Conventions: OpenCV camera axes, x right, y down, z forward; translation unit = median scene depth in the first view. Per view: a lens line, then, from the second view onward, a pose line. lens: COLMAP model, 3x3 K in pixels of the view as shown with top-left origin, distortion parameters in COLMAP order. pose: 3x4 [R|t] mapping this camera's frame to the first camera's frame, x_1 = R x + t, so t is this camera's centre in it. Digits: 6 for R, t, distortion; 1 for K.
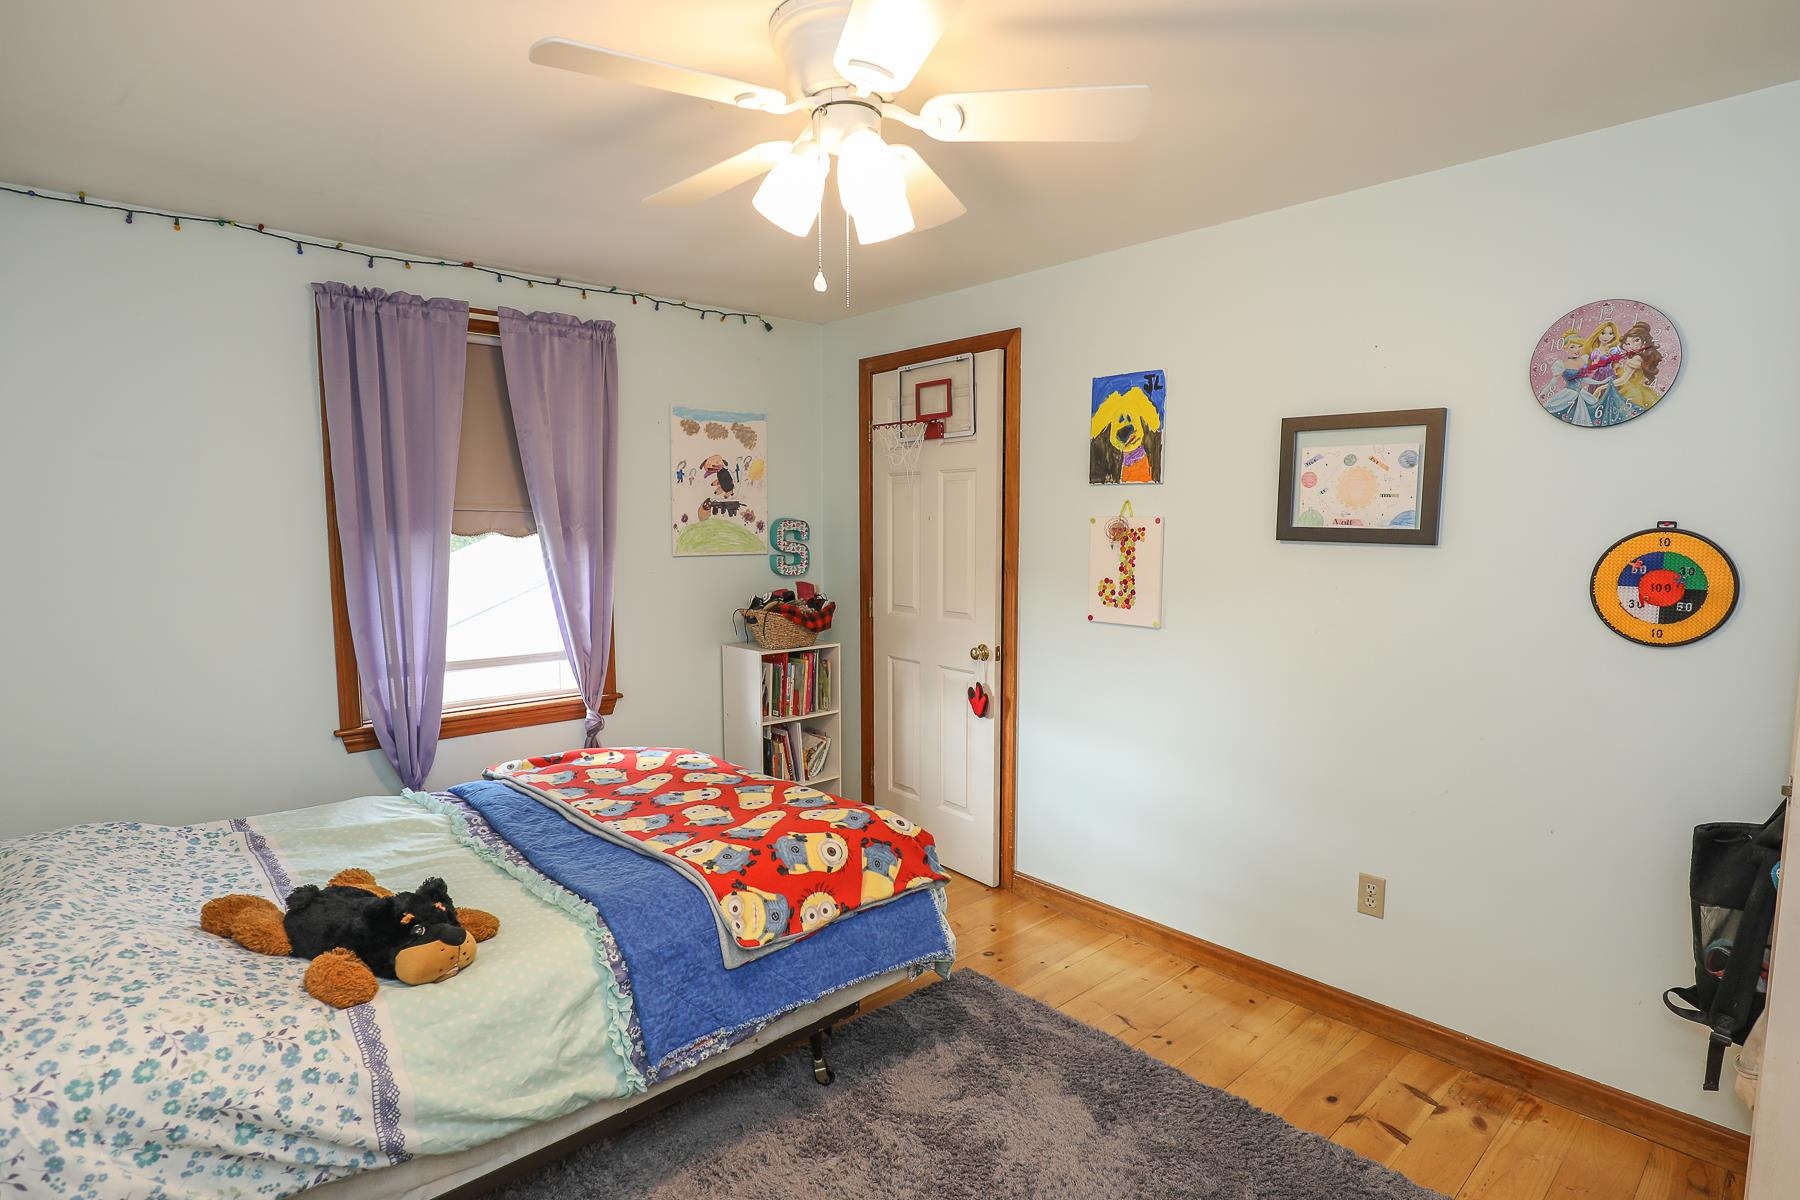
lens RADIAL K [[905.3, 0, 901.0], [0, 905.3, 601.3], [0, 0, 1]] dist [-0.023015, 0.001151]
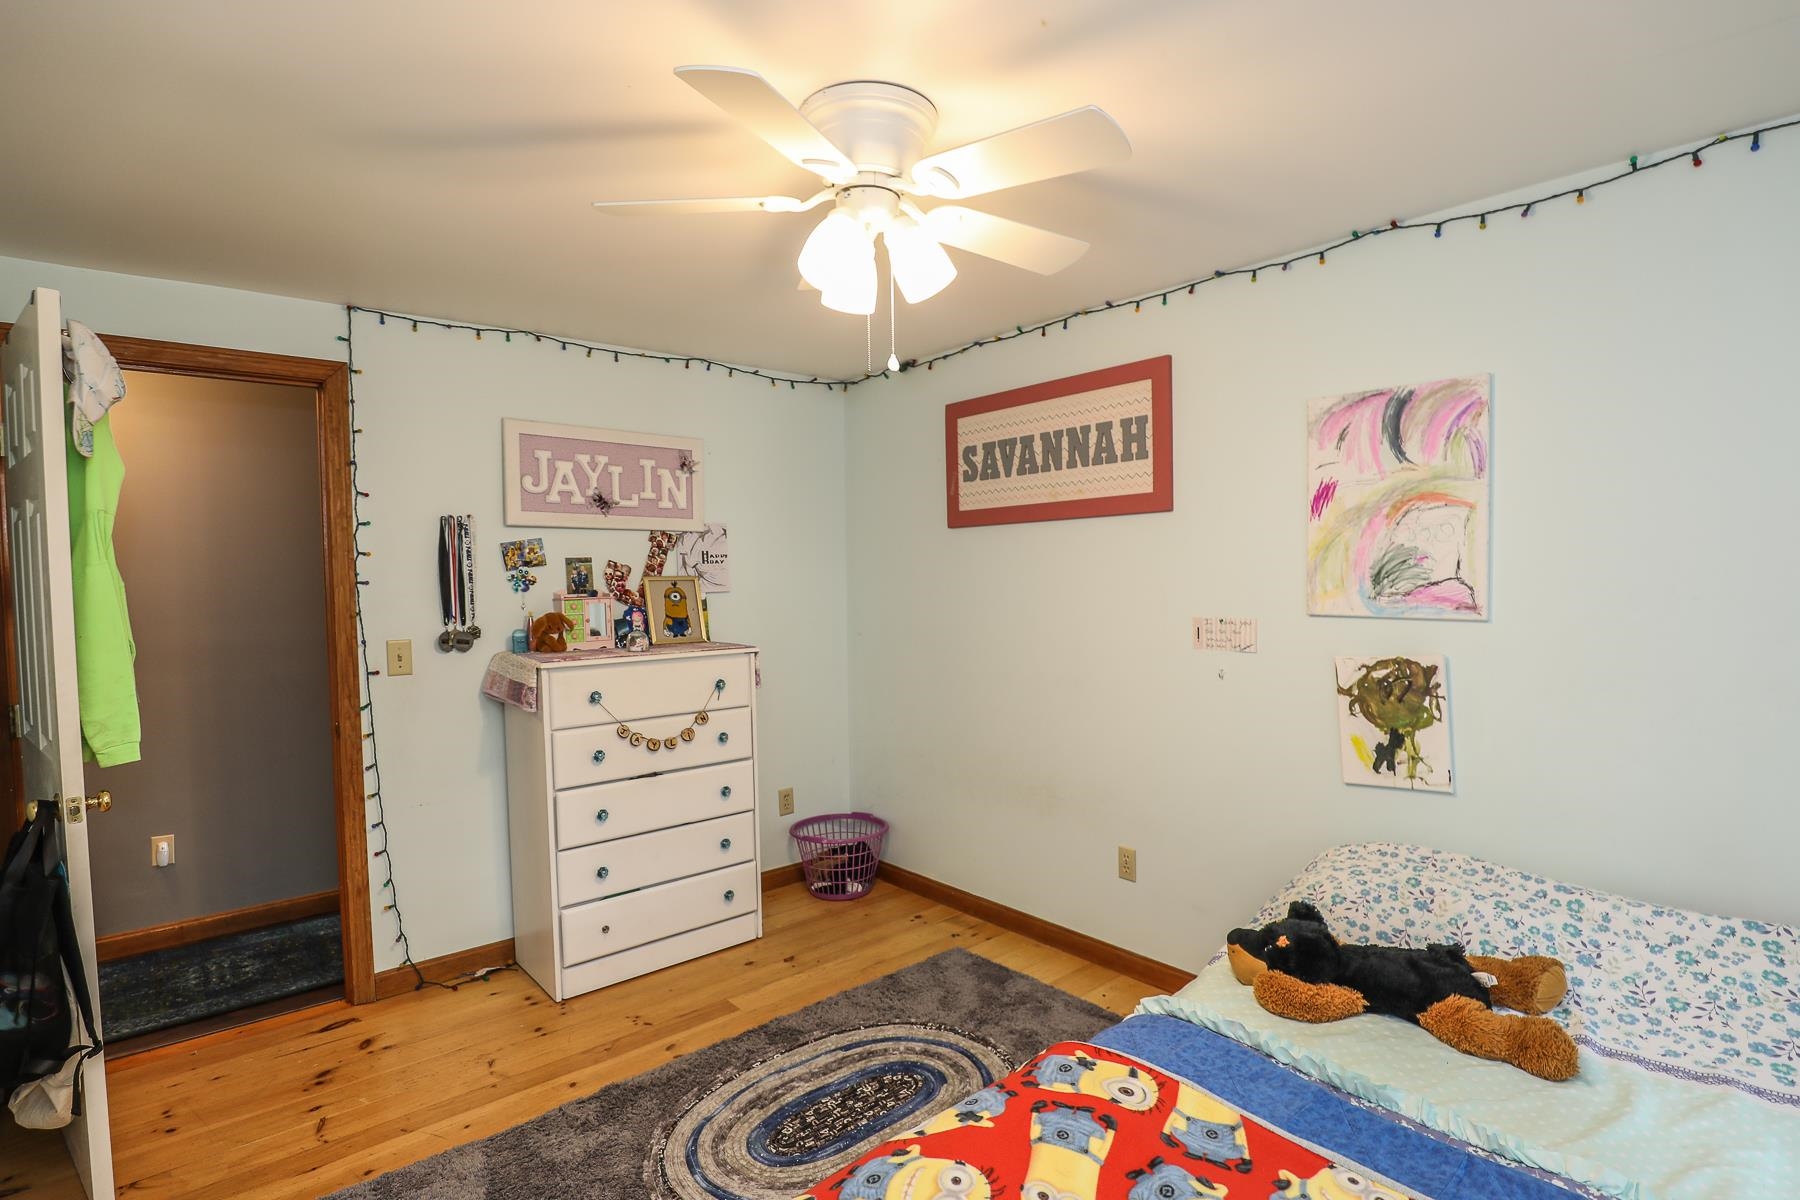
lens RADIAL K [[848.5, 0, 902.1], [0, 848.5, 612.7], [0, 0, 1]] dist [-0.023842, 0.002226]
pose [[-0.999609, 0.016013, -0.022902, -0.046902], [0.012807, 0.990921, 0.133837, -0.099778], [0.024837, 0.133491, -0.990739, 1.143364]]
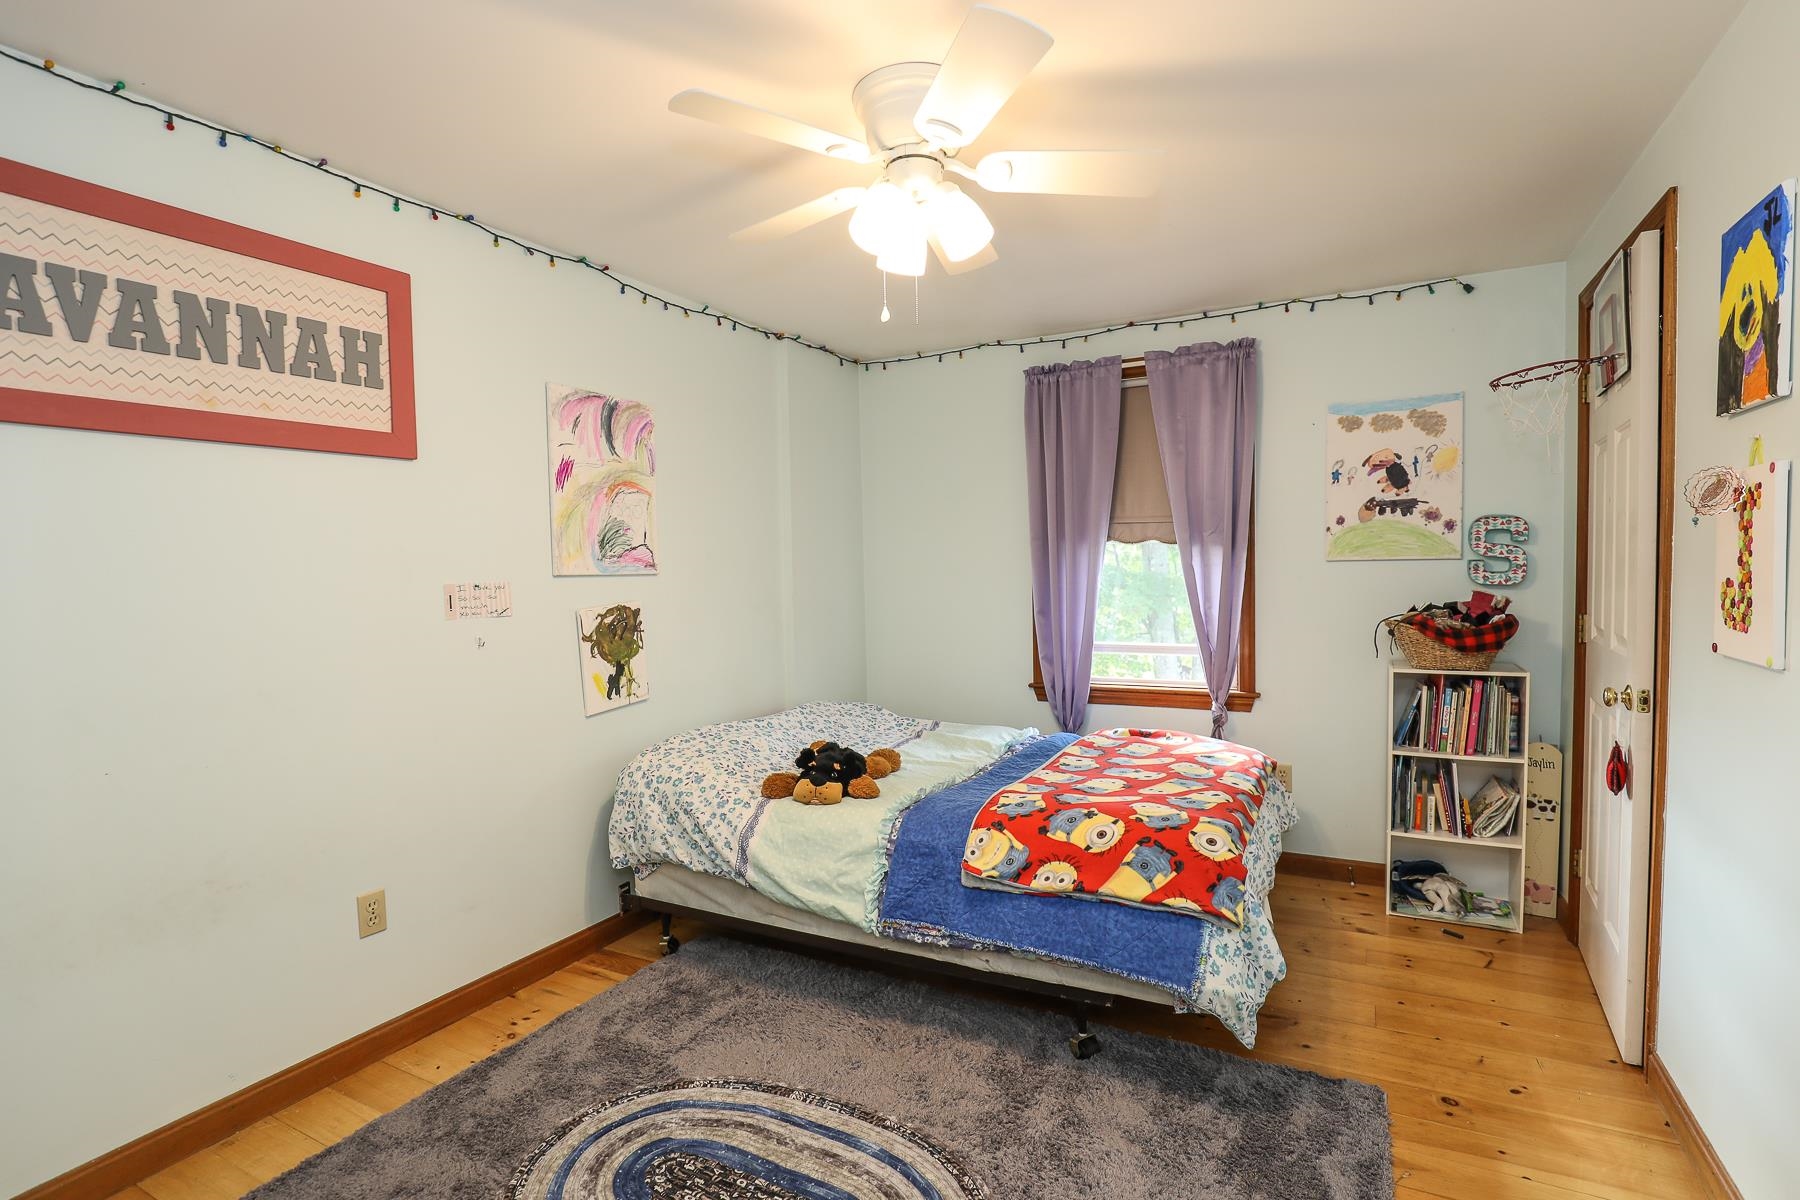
lens RADIAL K [[848.5, 0, 899.2], [0, 848.5, 601.3], [0, 0, 1]] dist [-0.023842, 0.002226]
pose [[0.344105, 0.030544, -0.938434, 0.551129], [-0.063773, 0.997923, 0.009096, 0.017645], [0.936763, 0.056716, 0.345338, 0.341483]]
